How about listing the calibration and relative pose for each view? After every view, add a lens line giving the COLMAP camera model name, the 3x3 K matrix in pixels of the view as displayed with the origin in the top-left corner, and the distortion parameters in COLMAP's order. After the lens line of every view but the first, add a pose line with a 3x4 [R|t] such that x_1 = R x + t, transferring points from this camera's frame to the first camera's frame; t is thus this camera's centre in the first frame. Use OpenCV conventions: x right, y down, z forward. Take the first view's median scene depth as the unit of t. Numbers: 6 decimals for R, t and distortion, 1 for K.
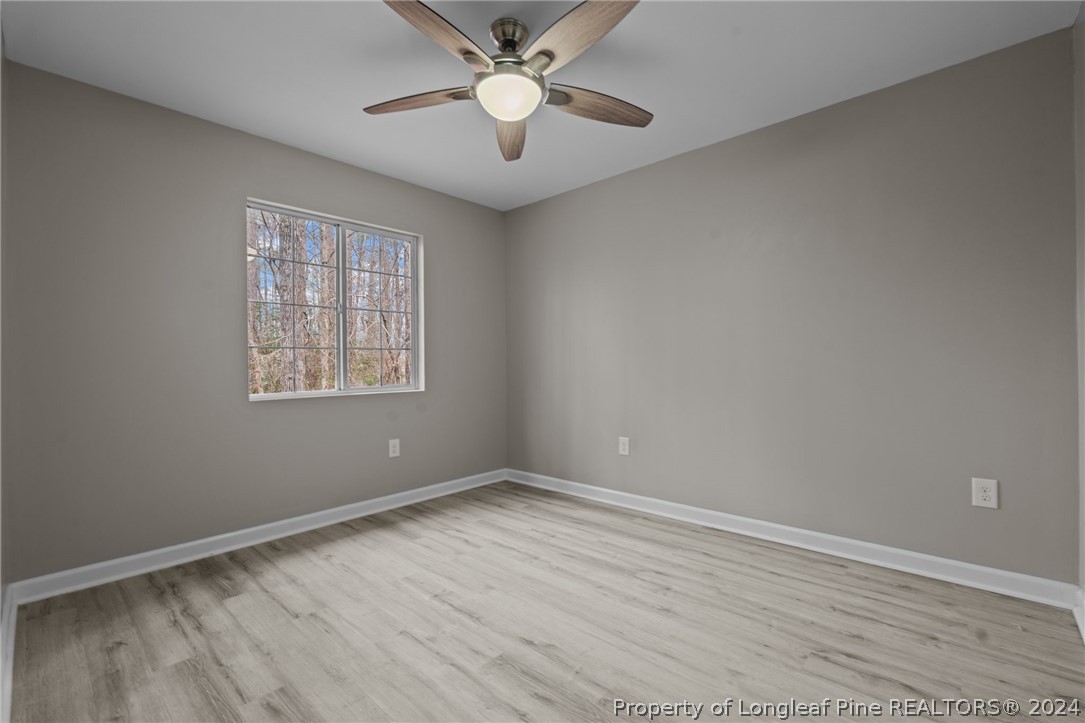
lens RADIAL K [[475.8, 0, 539.2], [0, 475.8, 361.4], [0, 0, 1]] dist [-0.010392, 0.002019]
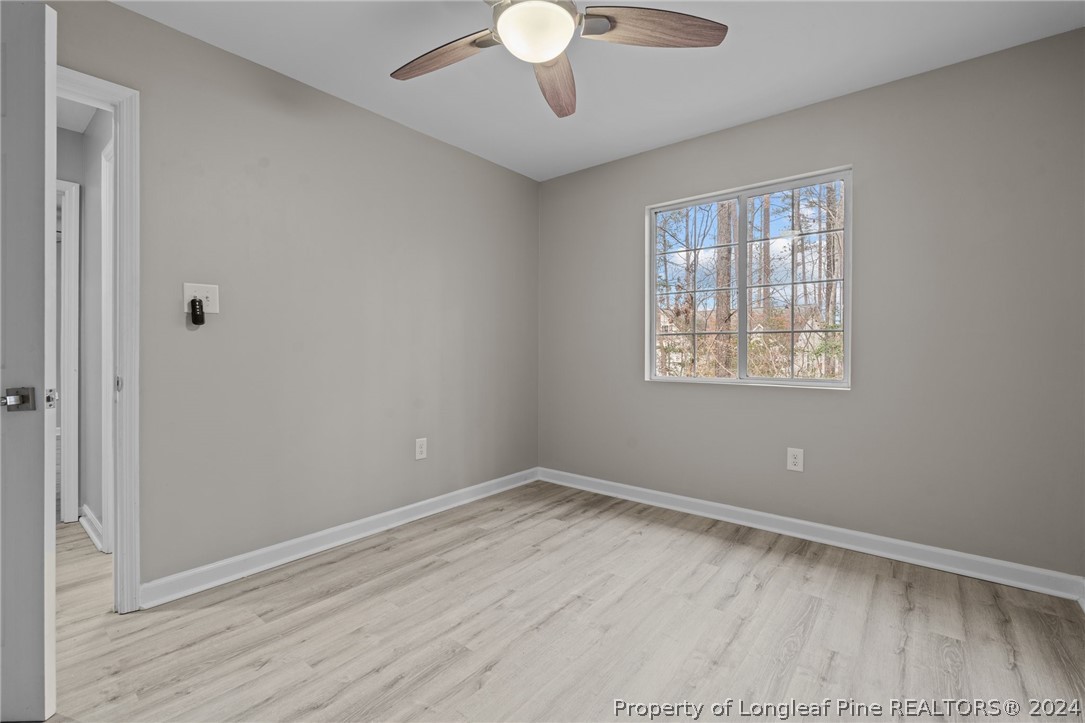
lens RADIAL K [[475.8, 0, 539.1], [0, 475.8, 354.2], [0, 0, 1]] dist [-0.010392, 0.002019]
pose [[0.058345, 0.018759, -0.998120, 0.664258], [-0.004317, 0.999819, 0.018538, -0.002073], [0.998287, 0.003227, 0.058416, 0.816717]]
